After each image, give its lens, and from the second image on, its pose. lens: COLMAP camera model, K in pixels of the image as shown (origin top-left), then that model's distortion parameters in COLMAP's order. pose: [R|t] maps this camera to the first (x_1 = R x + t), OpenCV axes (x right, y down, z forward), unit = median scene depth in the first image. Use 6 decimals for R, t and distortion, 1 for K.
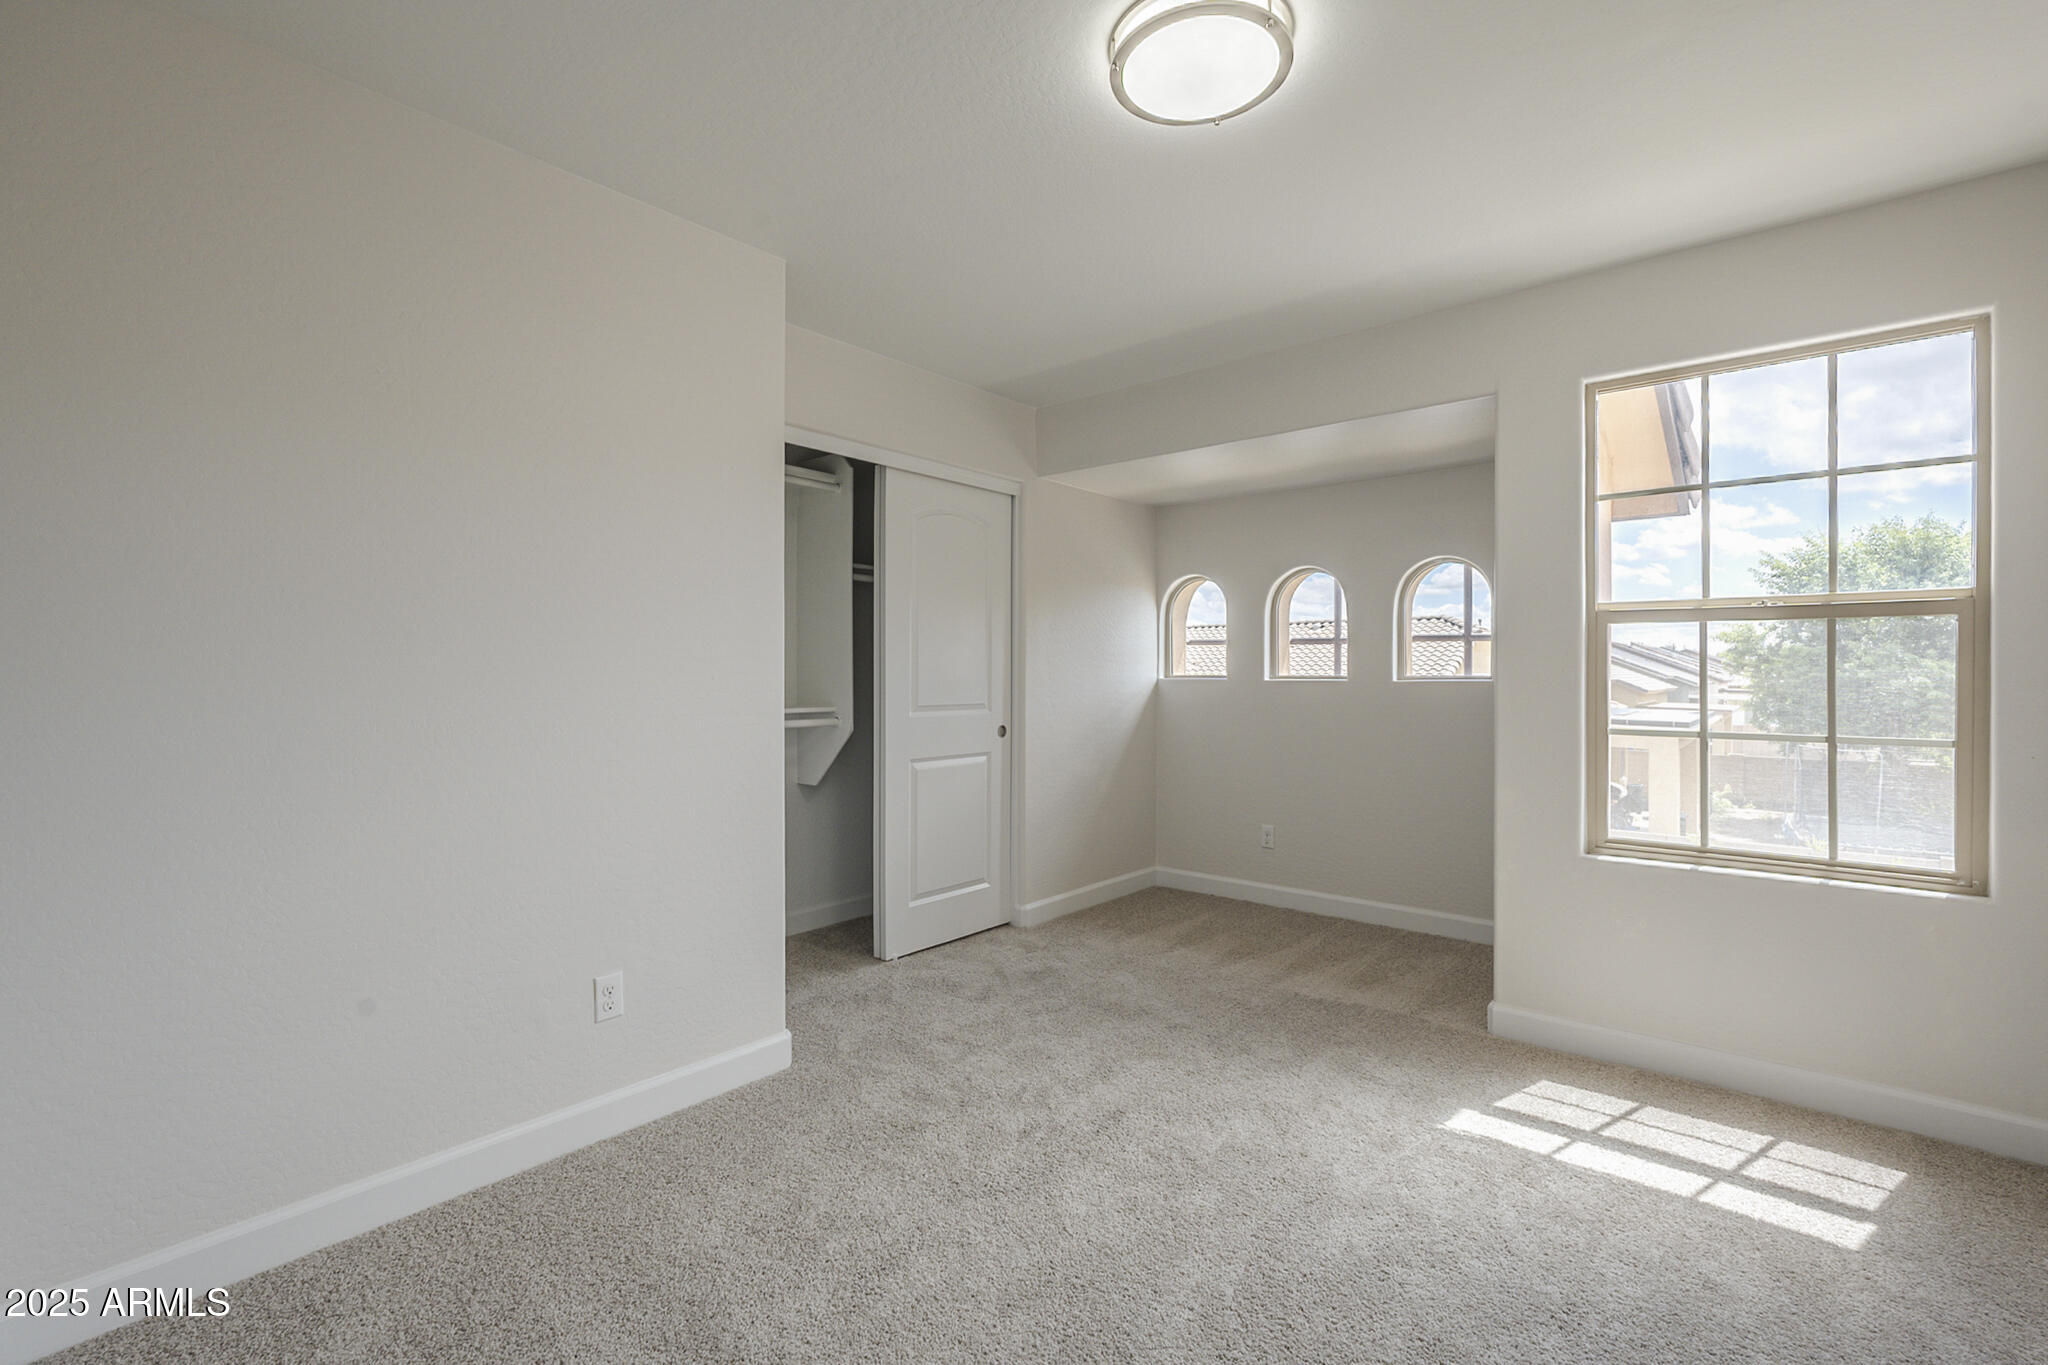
lens RADIAL K [[906.3, 0, 1033.4], [0, 906.3, 669.2], [0, 0, 1]] dist [-0.003893, 0.000522]
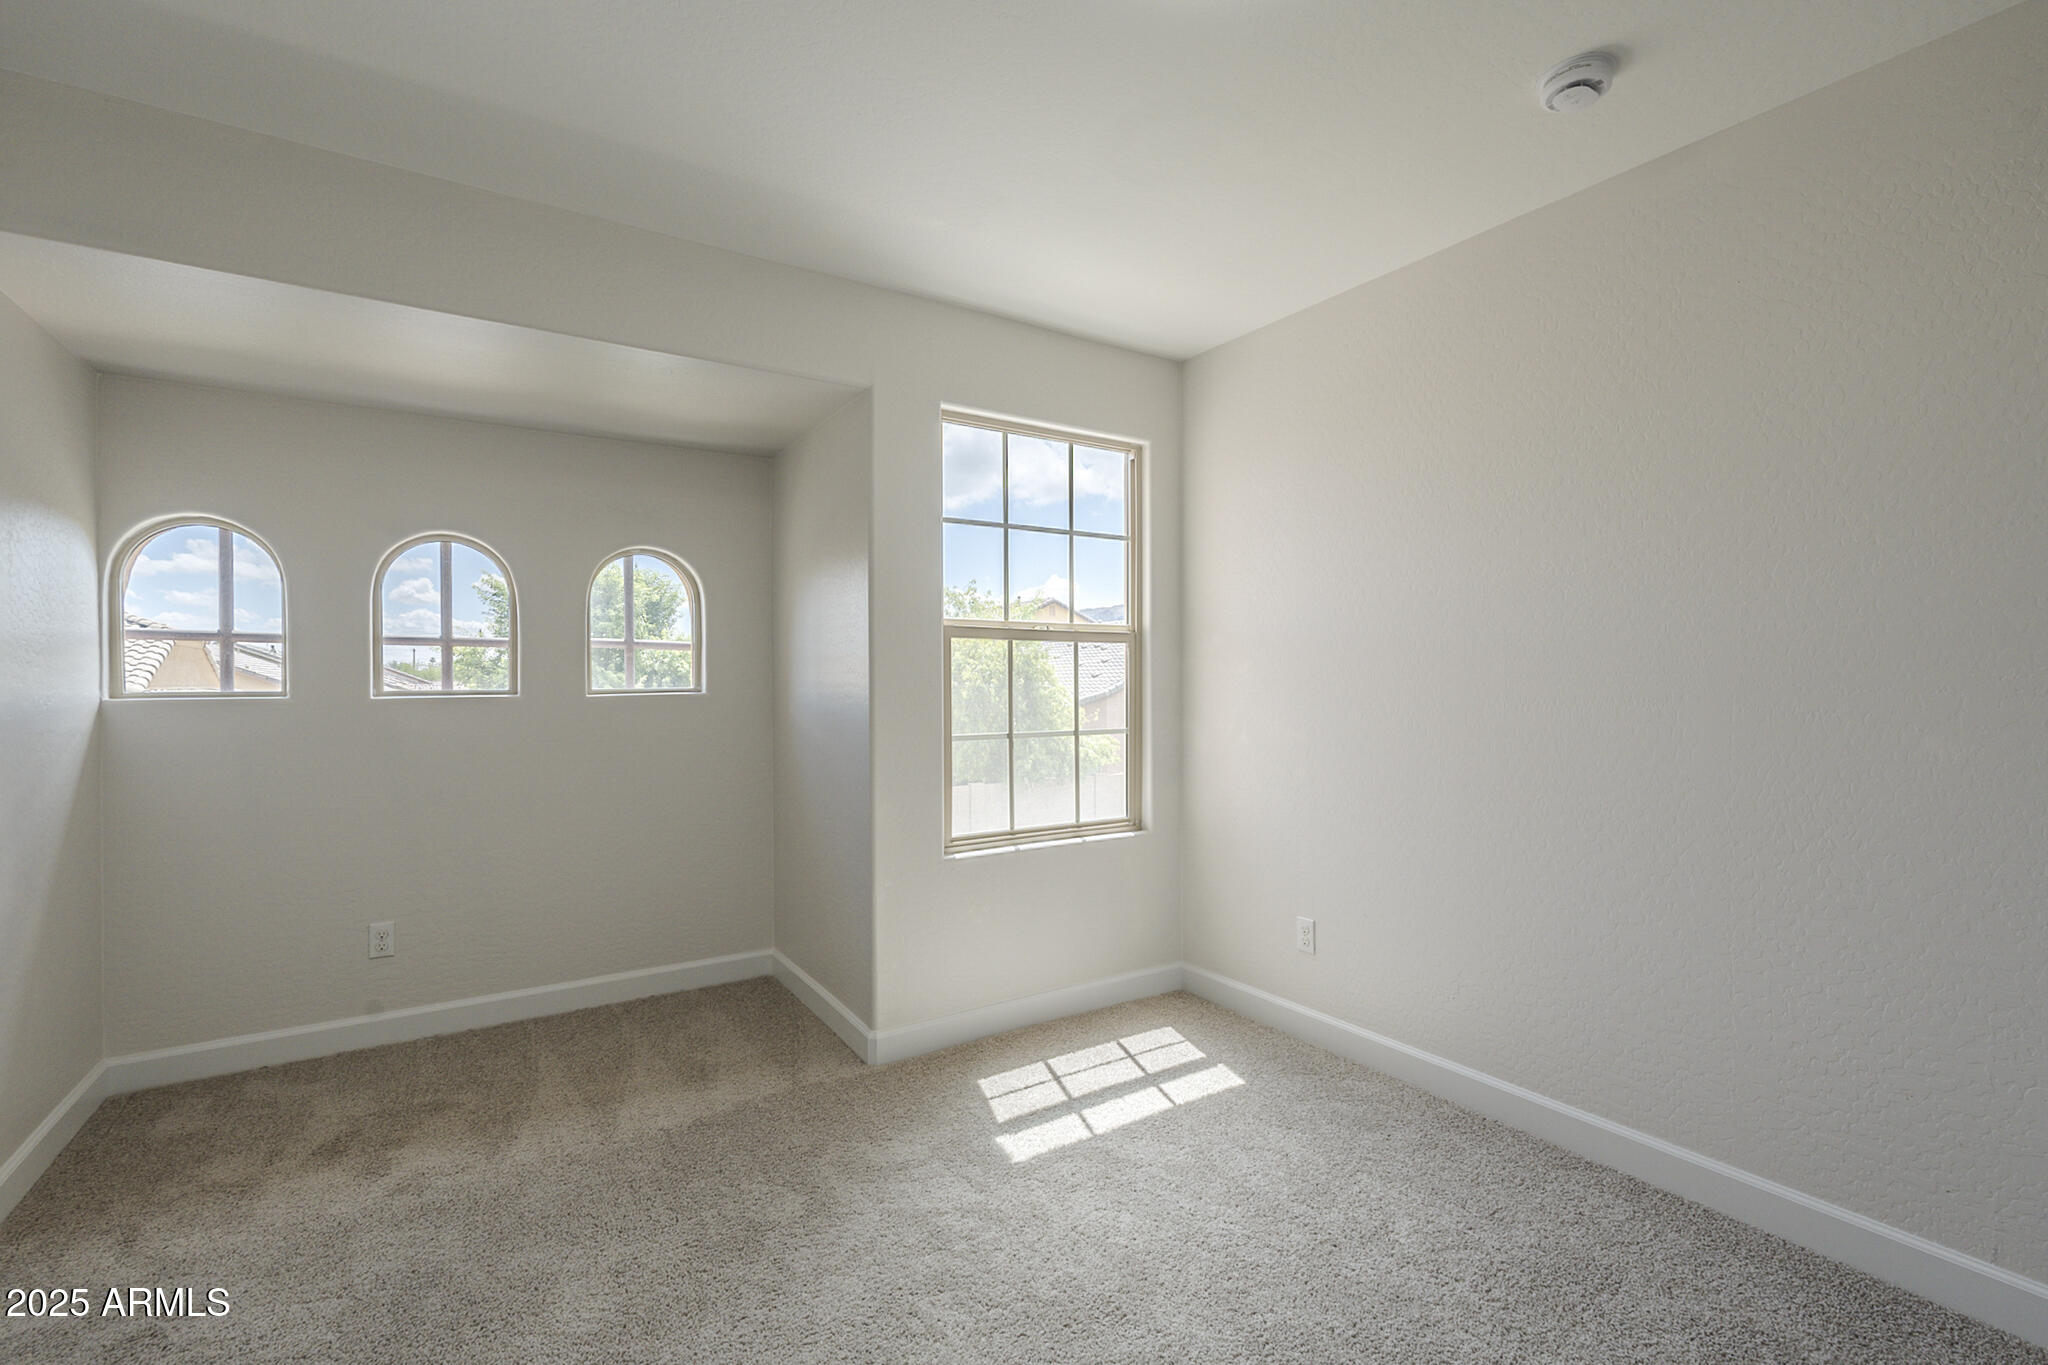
lens RADIAL K [[906.3, 0, 1032.8], [0, 906.3, 686.5], [0, 0, 1]] dist [-0.003893, 0.000522]
pose [[0.286027, -0.007742, 0.958190, -0.361202], [0.002008, 0.999970, 0.007480, -0.000528], [-0.958220, -0.000216, 0.286034, 0.585504]]
